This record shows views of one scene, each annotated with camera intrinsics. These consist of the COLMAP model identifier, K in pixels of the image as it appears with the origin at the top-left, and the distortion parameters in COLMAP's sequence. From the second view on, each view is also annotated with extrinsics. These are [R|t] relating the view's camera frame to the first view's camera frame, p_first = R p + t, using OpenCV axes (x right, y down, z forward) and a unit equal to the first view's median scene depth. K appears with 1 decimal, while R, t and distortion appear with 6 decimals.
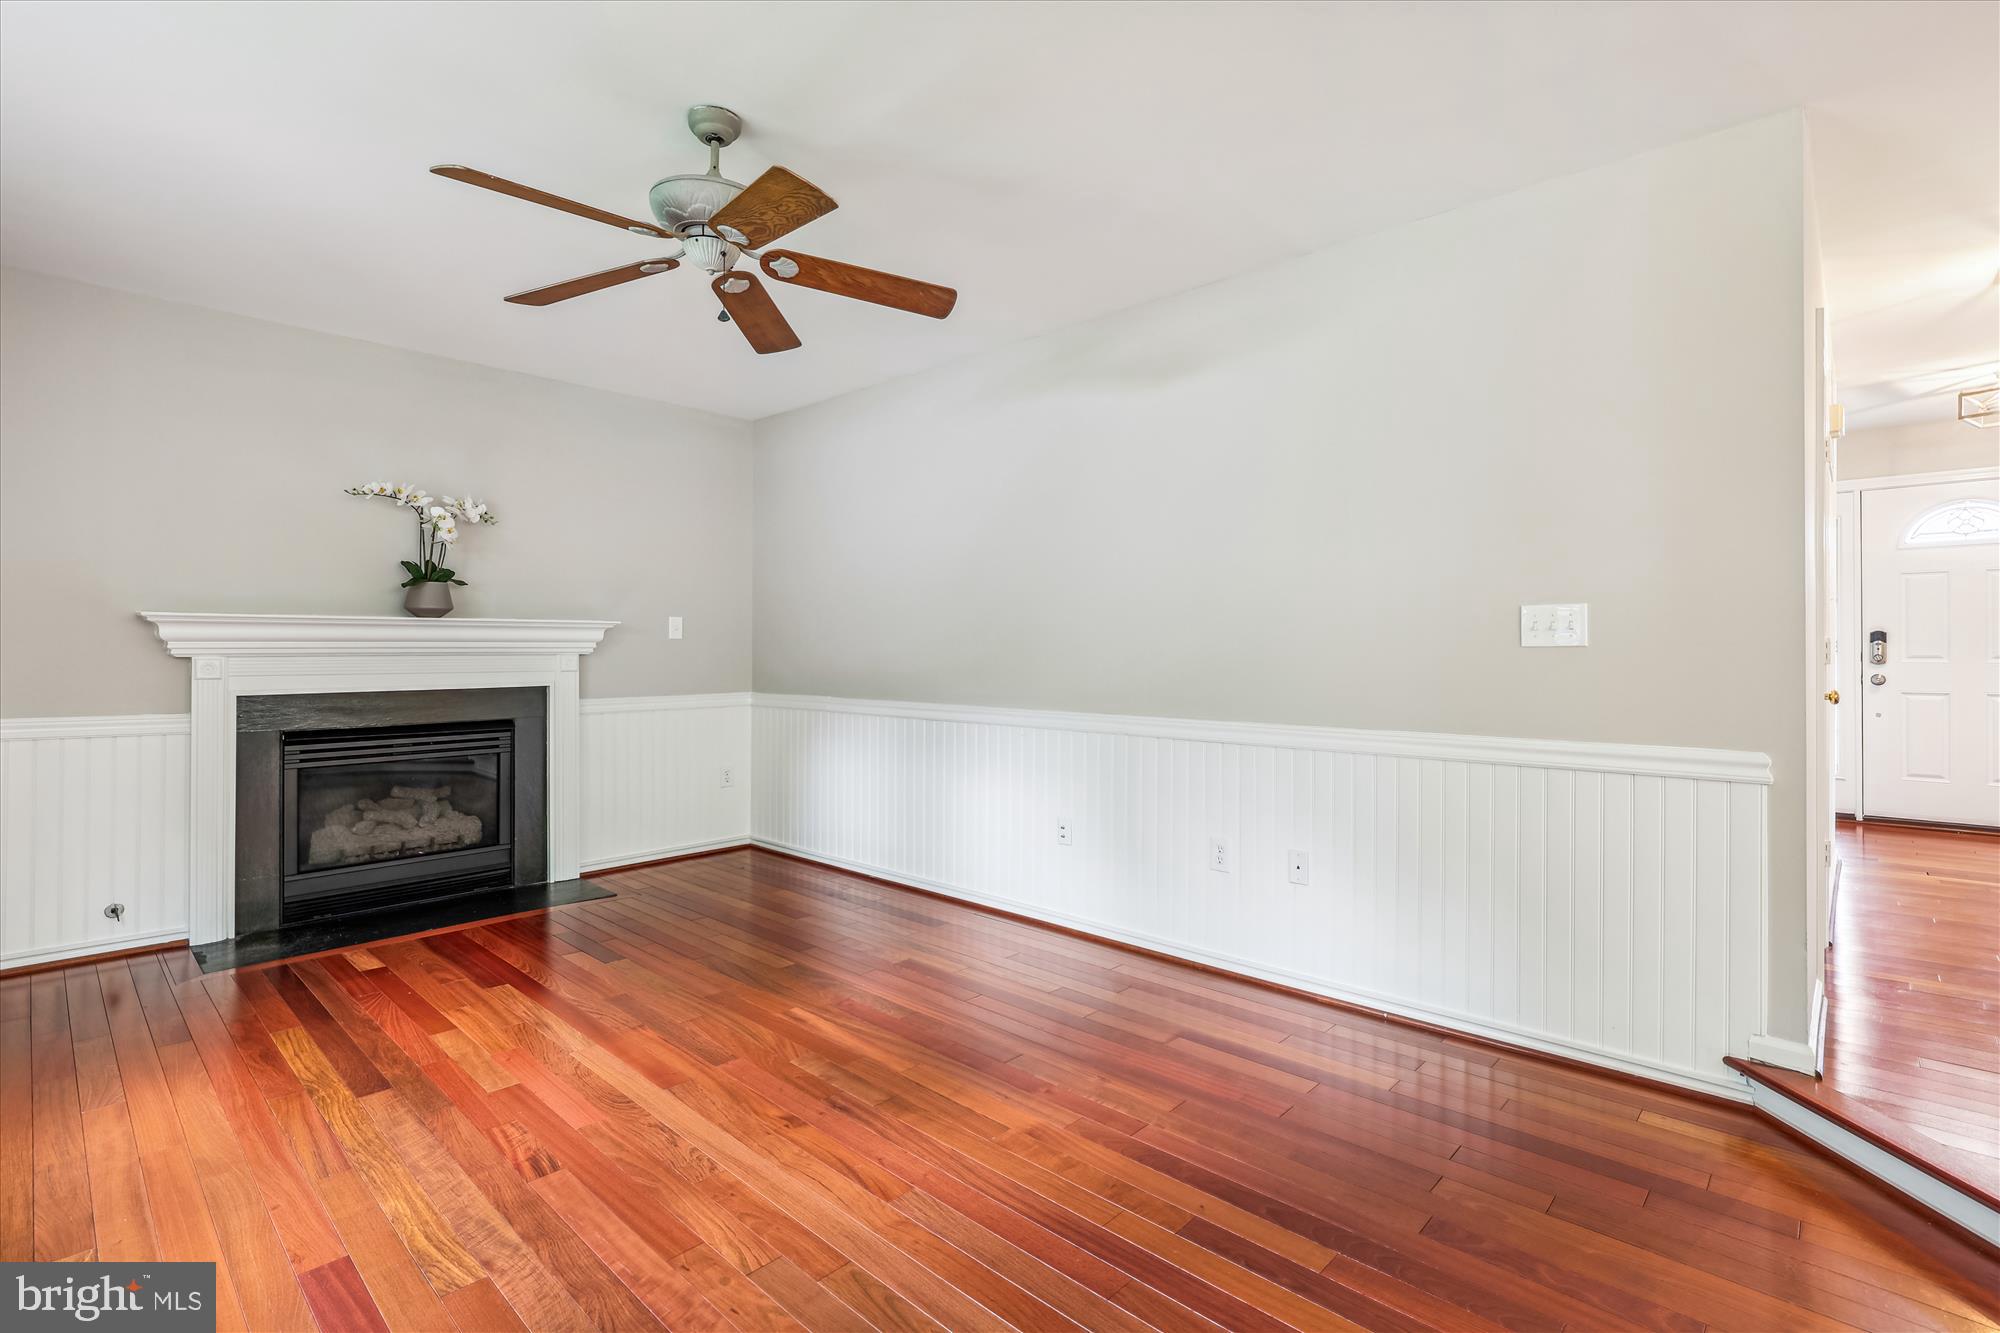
lens RADIAL K [[917.0, 0, 999.6], [0, 917.0, 642.9], [0, 0, 1]] dist [-0.002078, -0.000228]
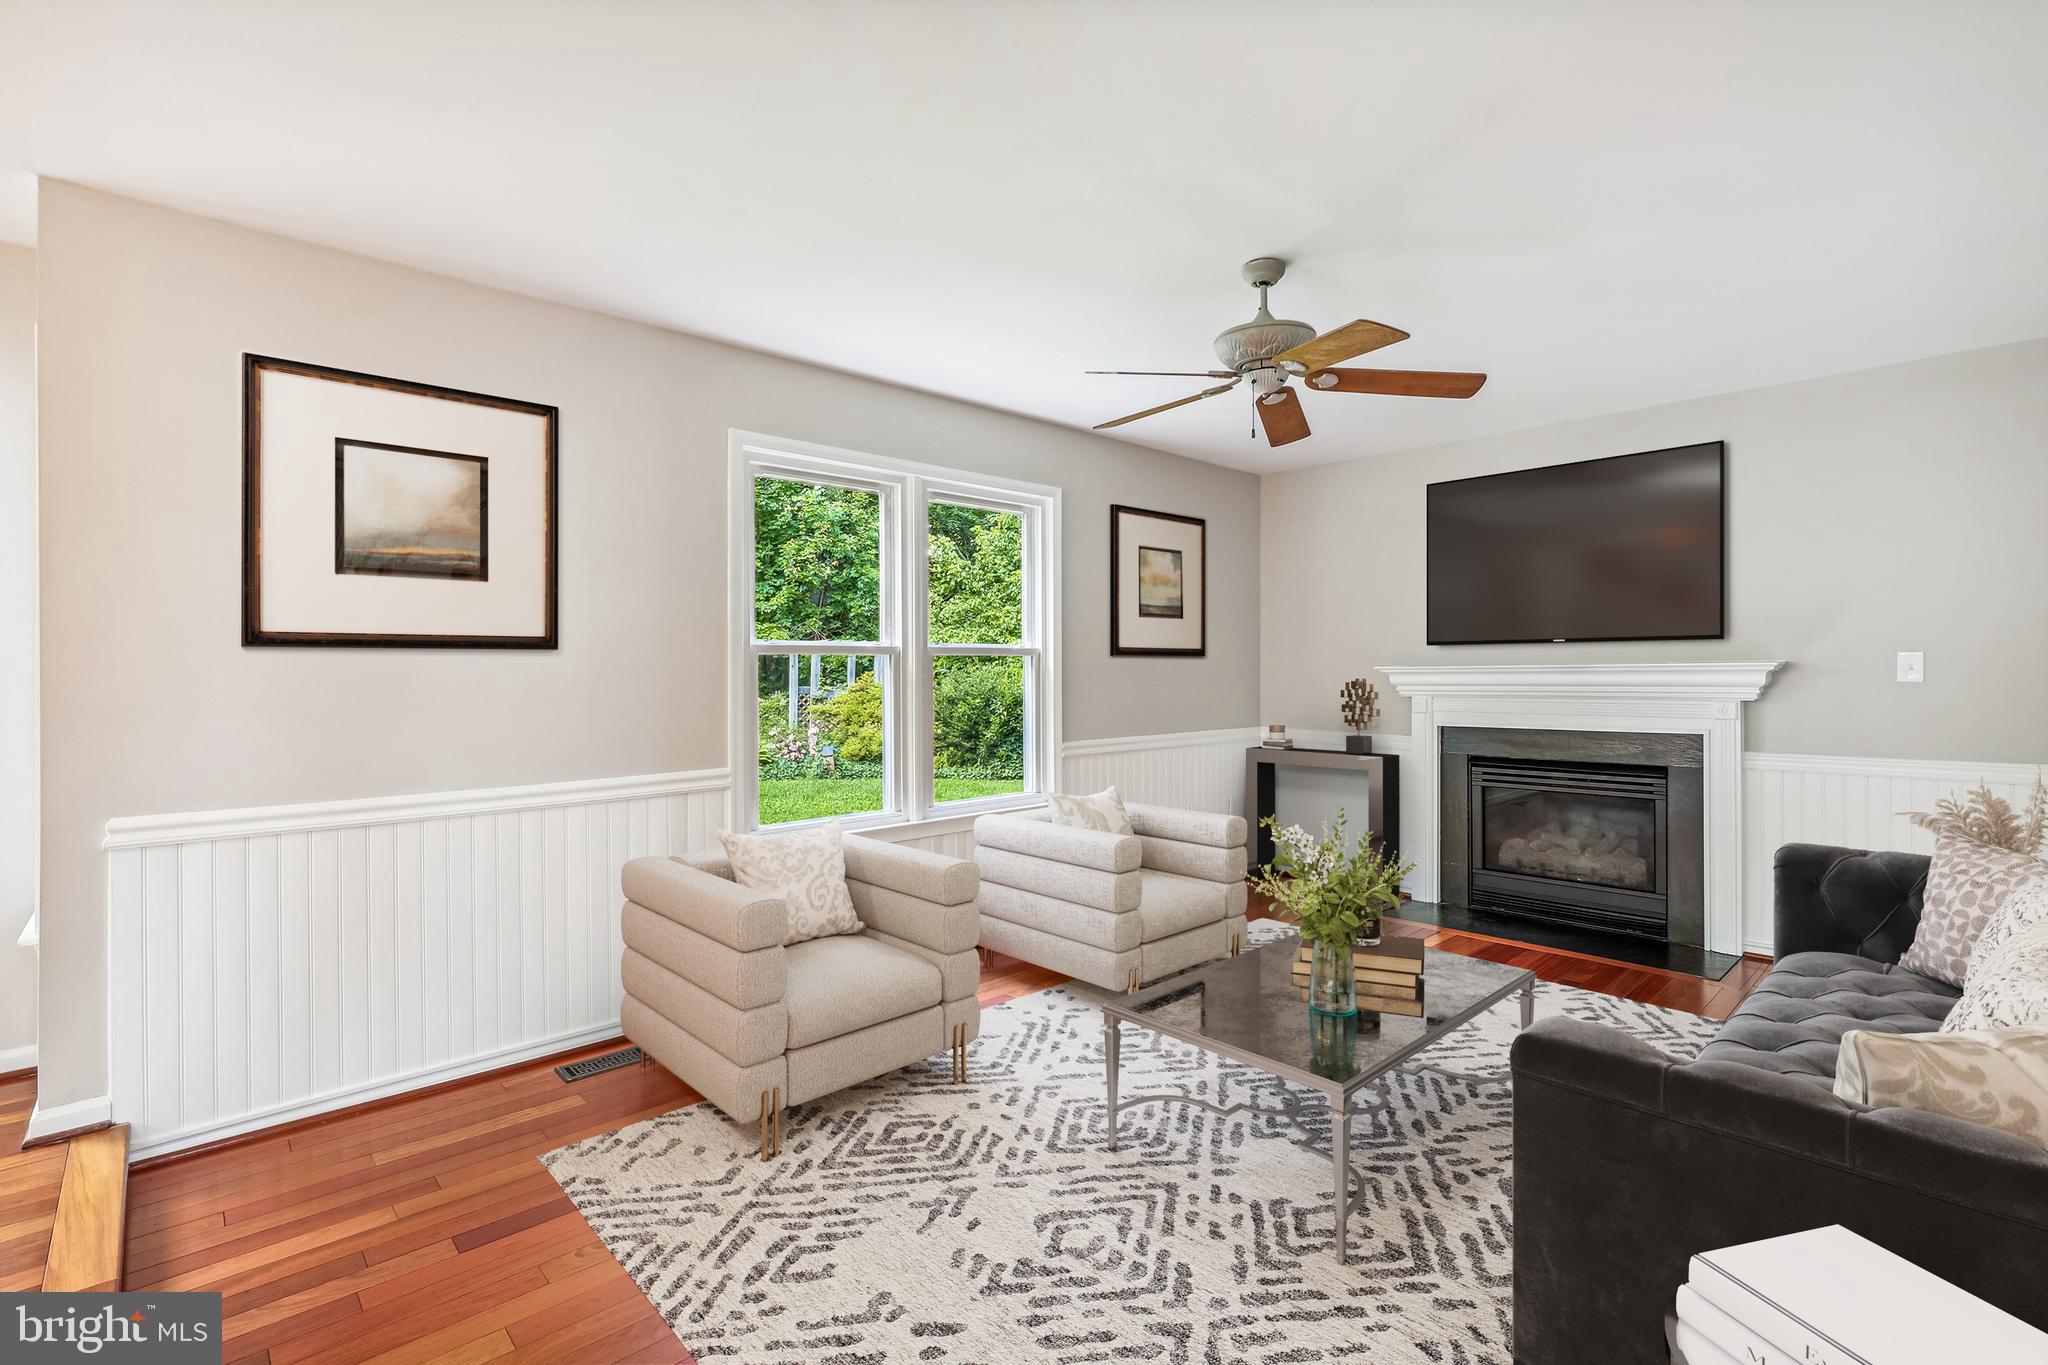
lens RADIAL K [[931.9, 0, 1030.5], [0, 931.9, 672.1], [0, 0, 1]] dist [-0.005802, 0.000027]
pose [[-0.056281, -0.005150, -0.998402, 0.519528], [0.008802, 0.999945, -0.005654, -0.017605], [0.998376, -0.009107, -0.056233, 0.418676]]
